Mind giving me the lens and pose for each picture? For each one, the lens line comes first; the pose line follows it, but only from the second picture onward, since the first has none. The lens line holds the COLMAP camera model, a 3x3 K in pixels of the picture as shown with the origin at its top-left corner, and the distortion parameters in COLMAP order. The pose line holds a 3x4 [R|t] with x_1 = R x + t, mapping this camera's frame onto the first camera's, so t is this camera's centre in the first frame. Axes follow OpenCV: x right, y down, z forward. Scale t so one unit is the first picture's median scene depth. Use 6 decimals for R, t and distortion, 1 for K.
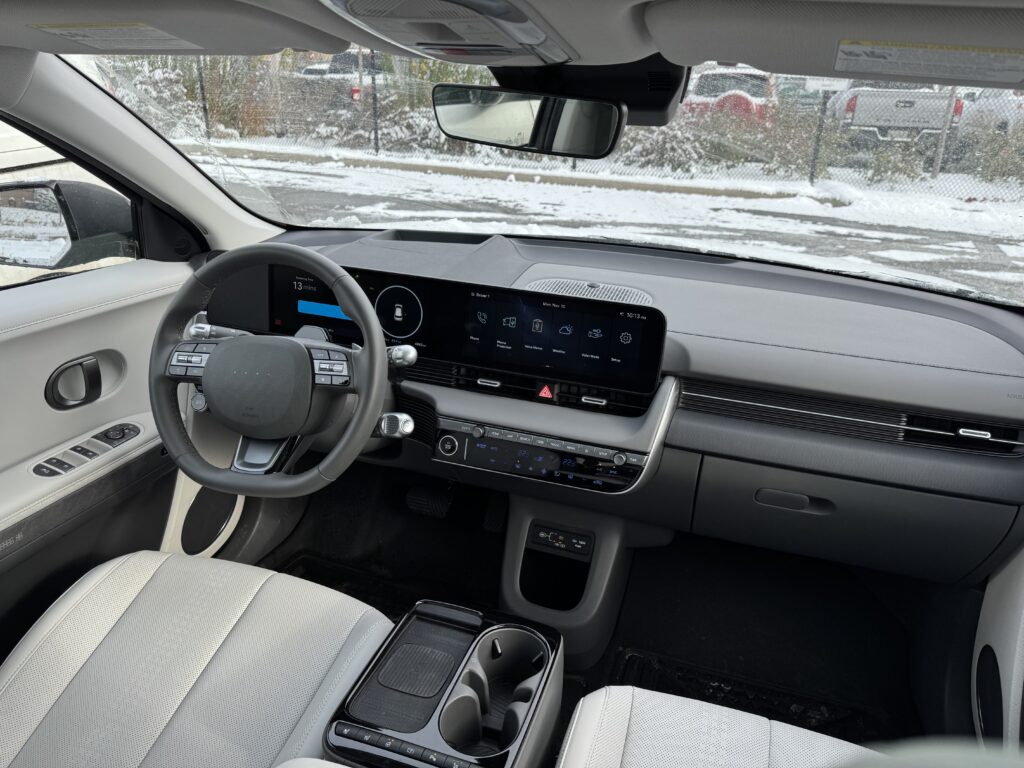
lens RADIAL K [[734.2, 0, 515.3], [0, 734.2, 384.1], [0, 0, 1]] dist [-0.001412, -0.001373]
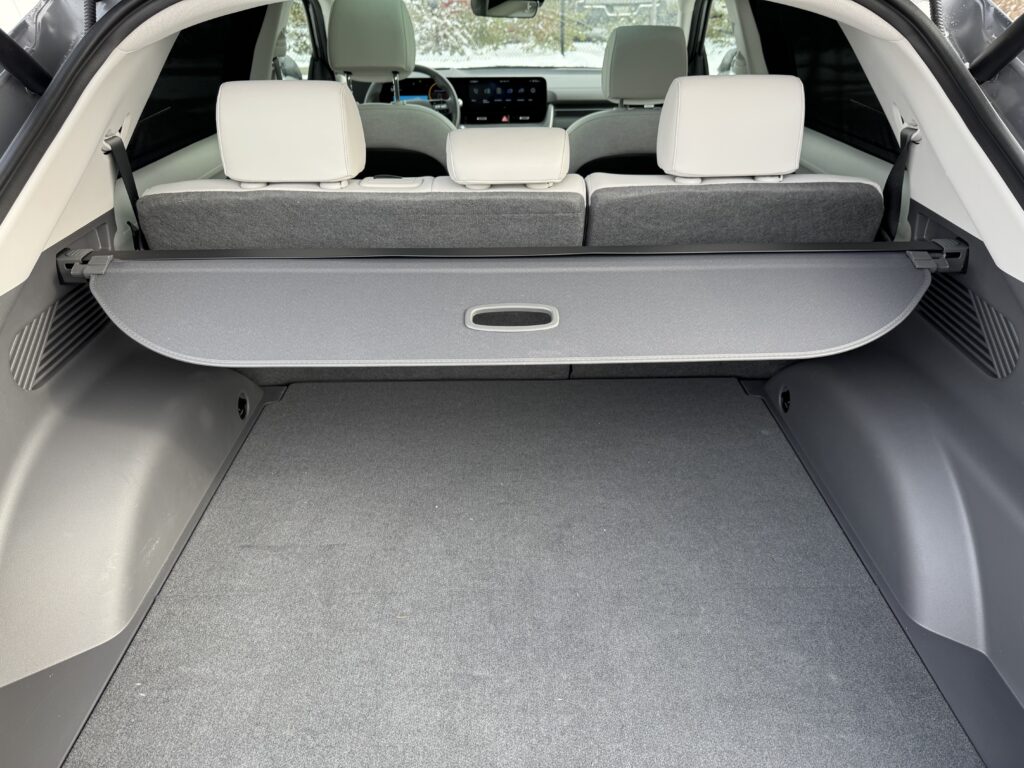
lens RADIAL K [[734.2, 0, 510.4], [0, 734.2, 382.2], [0, 0, 1]] dist [-0.001412, -0.001373]
pose [[0.946746, -0.194607, 0.256515, -0.096557], [0.162530, 0.976575, 0.141019, 0.068680], [-0.277949, -0.091818, 0.956198, -0.192303]]
